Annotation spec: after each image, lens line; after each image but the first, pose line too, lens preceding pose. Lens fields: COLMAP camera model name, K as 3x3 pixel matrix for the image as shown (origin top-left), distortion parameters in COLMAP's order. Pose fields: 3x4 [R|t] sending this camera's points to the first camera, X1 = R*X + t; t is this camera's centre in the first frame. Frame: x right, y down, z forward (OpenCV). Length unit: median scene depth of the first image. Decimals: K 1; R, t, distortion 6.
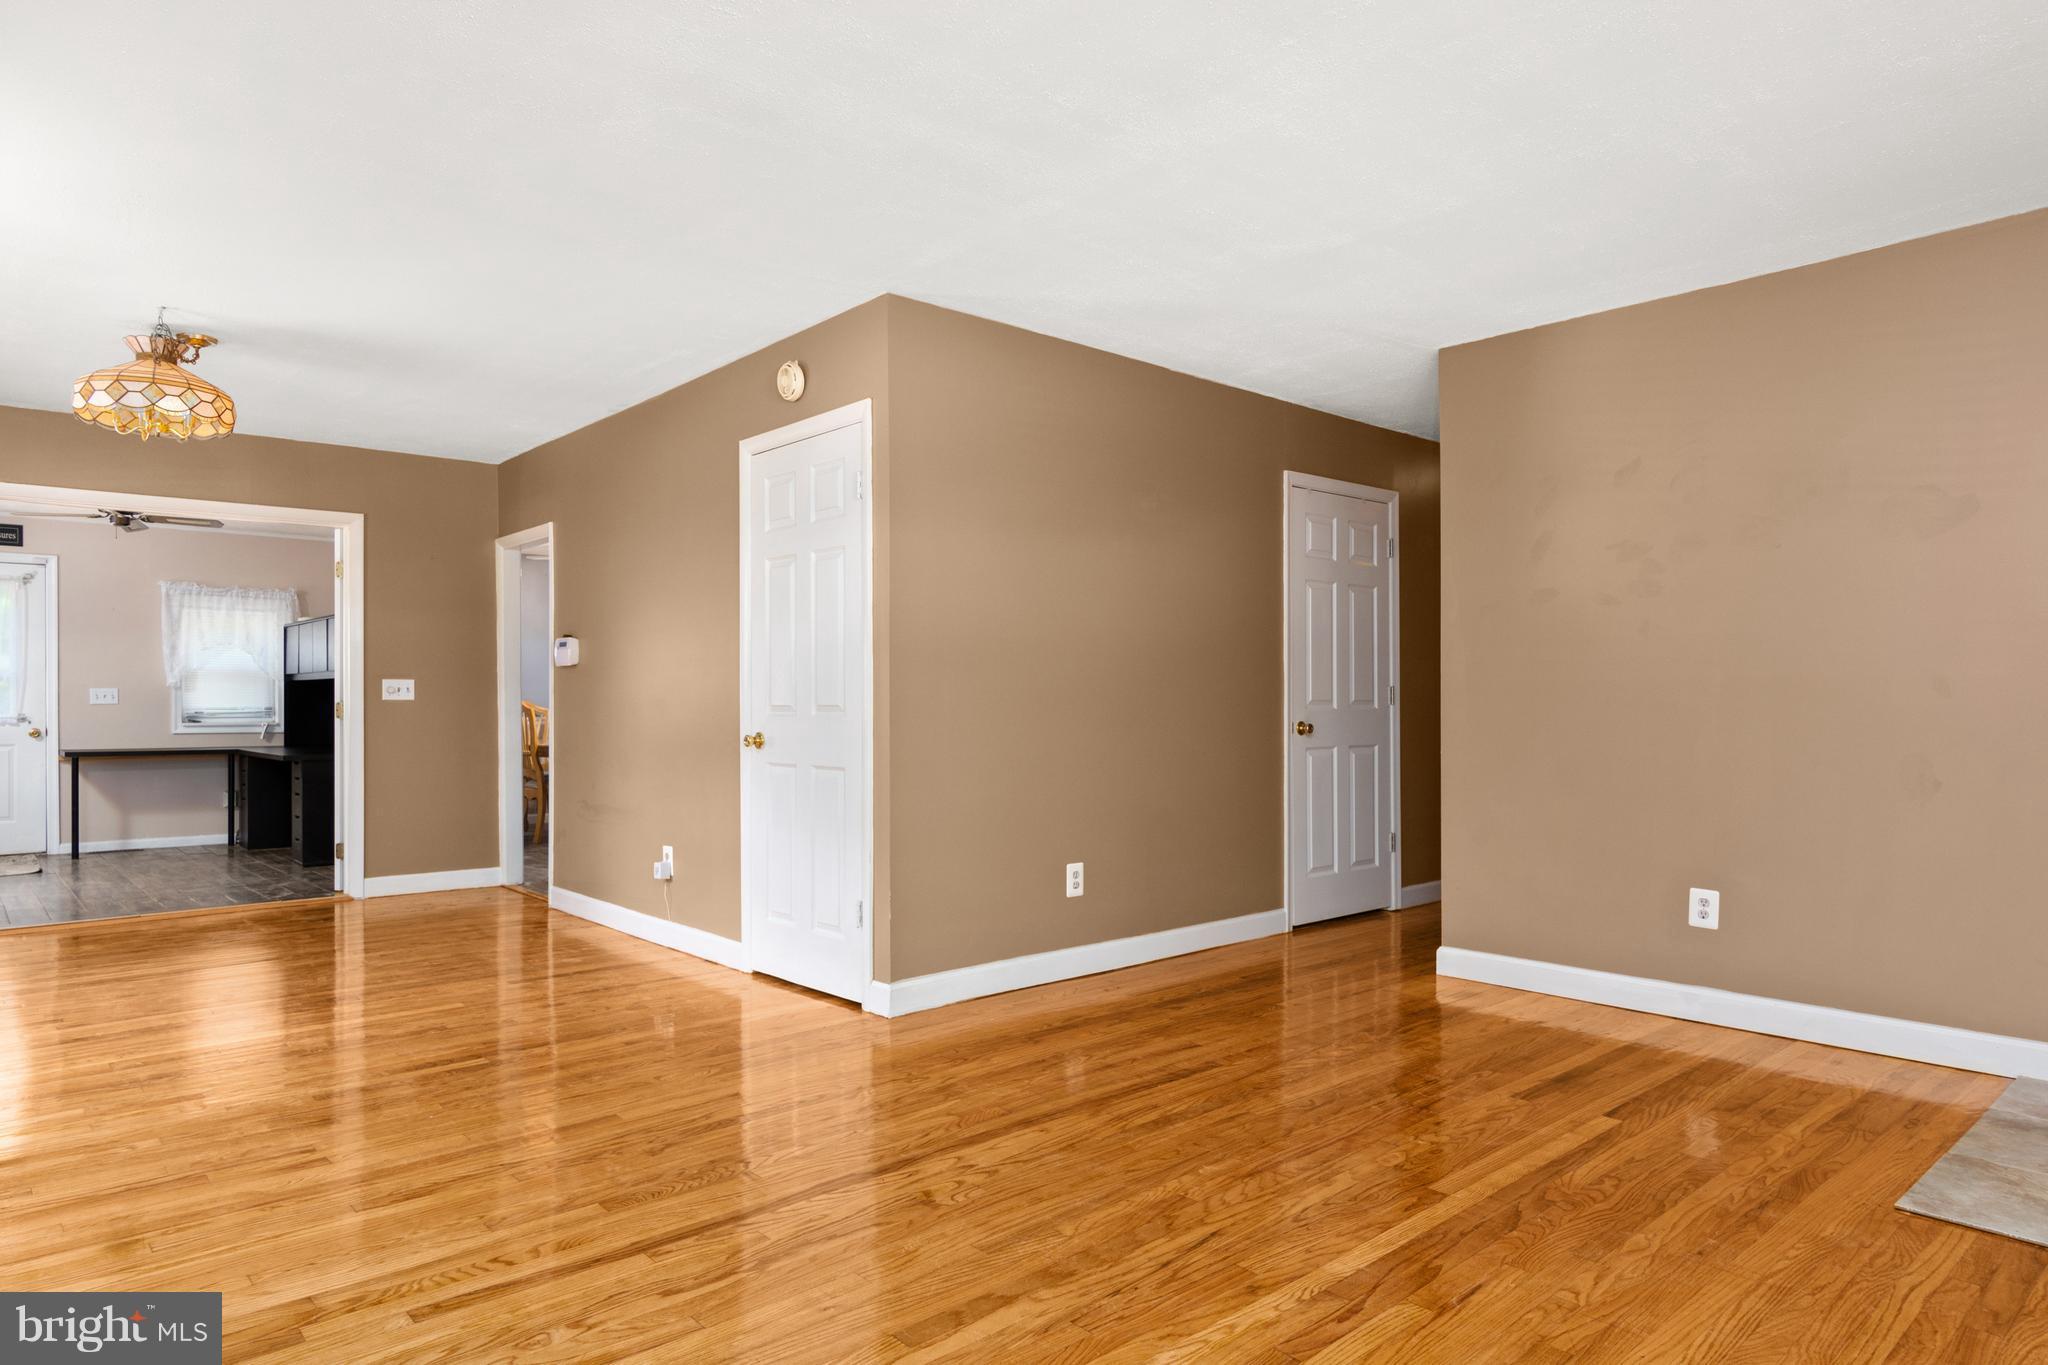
lens RADIAL K [[1216.5, 0, 1017.8], [0, 1216.5, 713.6], [0, 0, 1]] dist [-0.005819, 0.005497]
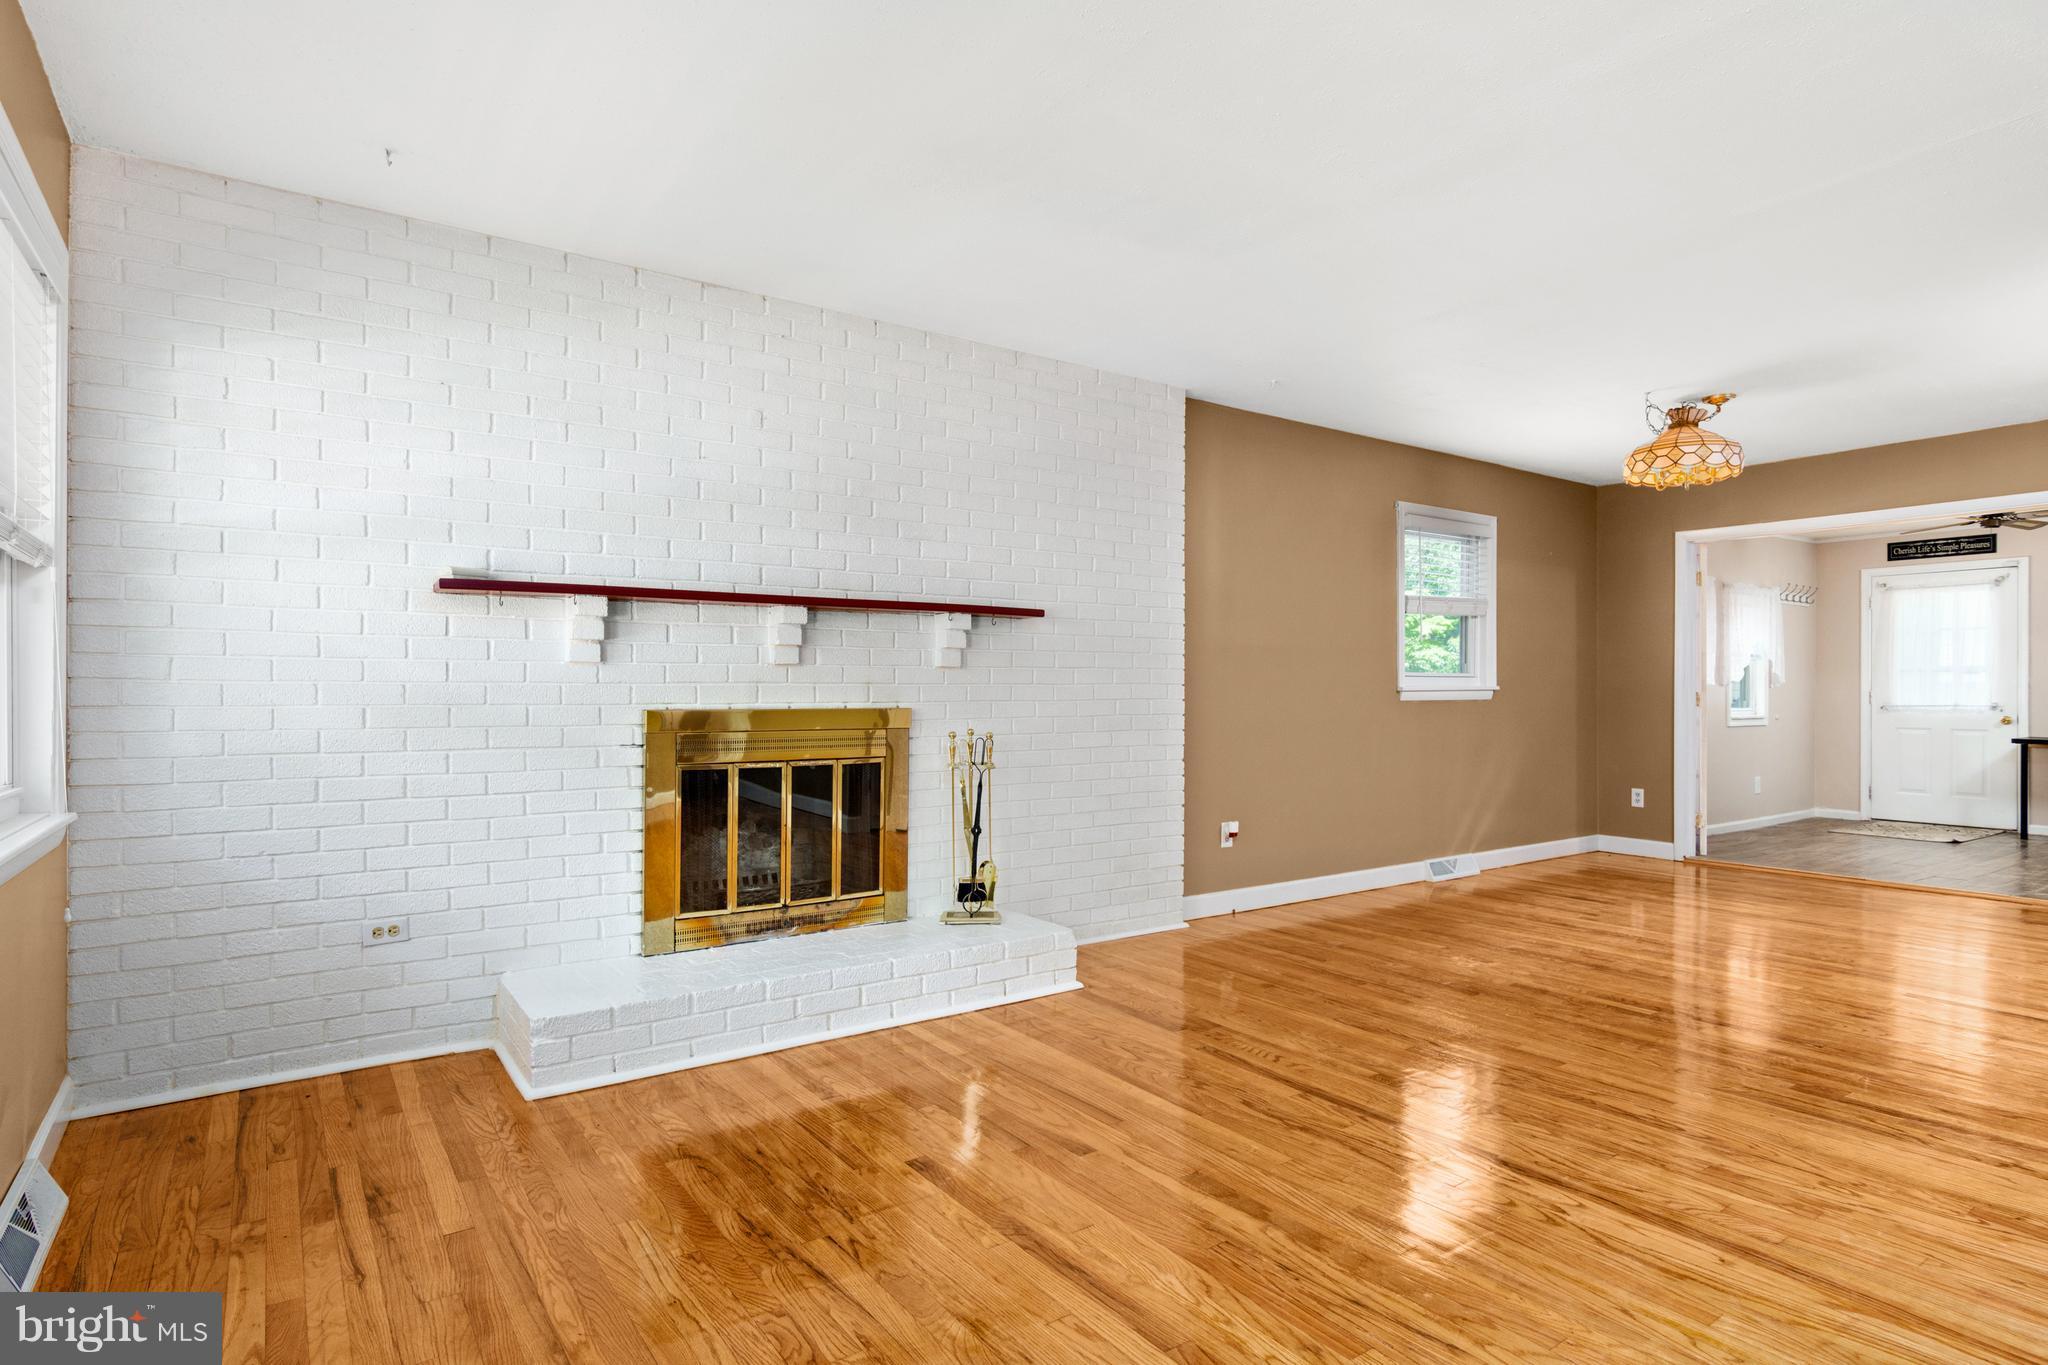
lens RADIAL K [[1074.3, 0, 1020.2], [0, 1074.3, 683.0], [0, 0, 1]] dist [-0.002900, 0.001873]
pose [[-0.113395, -0.004729, -0.993539, 0.715890], [-0.011927, 0.999923, -0.003398, -0.010372], [0.993478, 0.011465, -0.113442, 0.616328]]
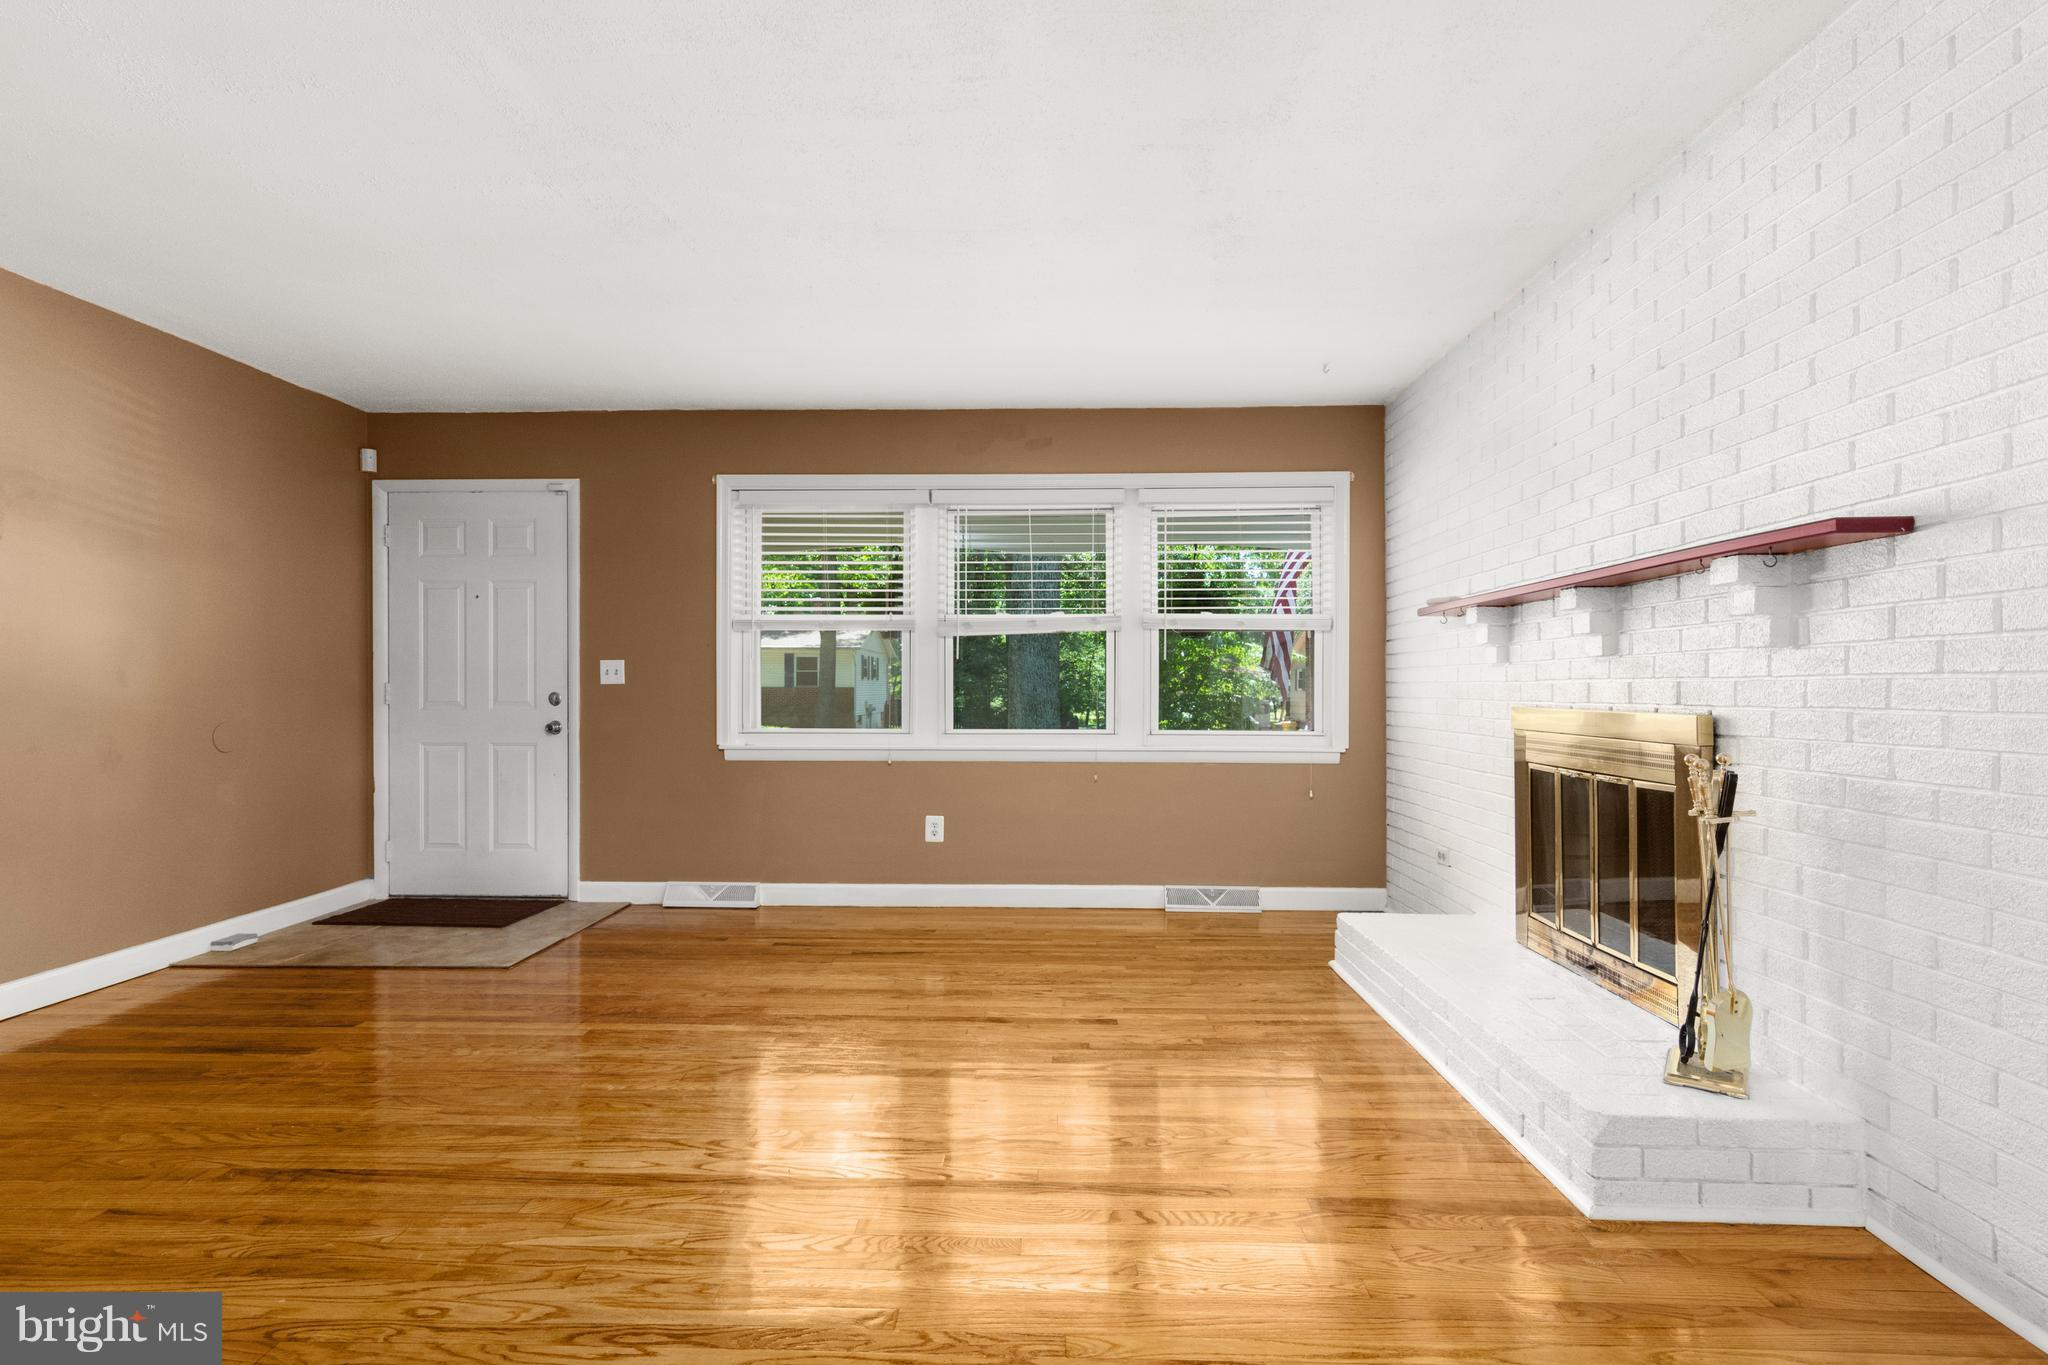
lens RADIAL K [[1004.3, 0, 1017.9], [0, 1004.3, 680.2], [0, 0, 1]] dist [0.000872, 0.001259]
pose [[-0.723541, 0.006070, 0.690254, -0.711440], [0.007206, 0.999973, -0.001240, -0.013486], [-0.690243, 0.004076, -0.723566, 1.275686]]
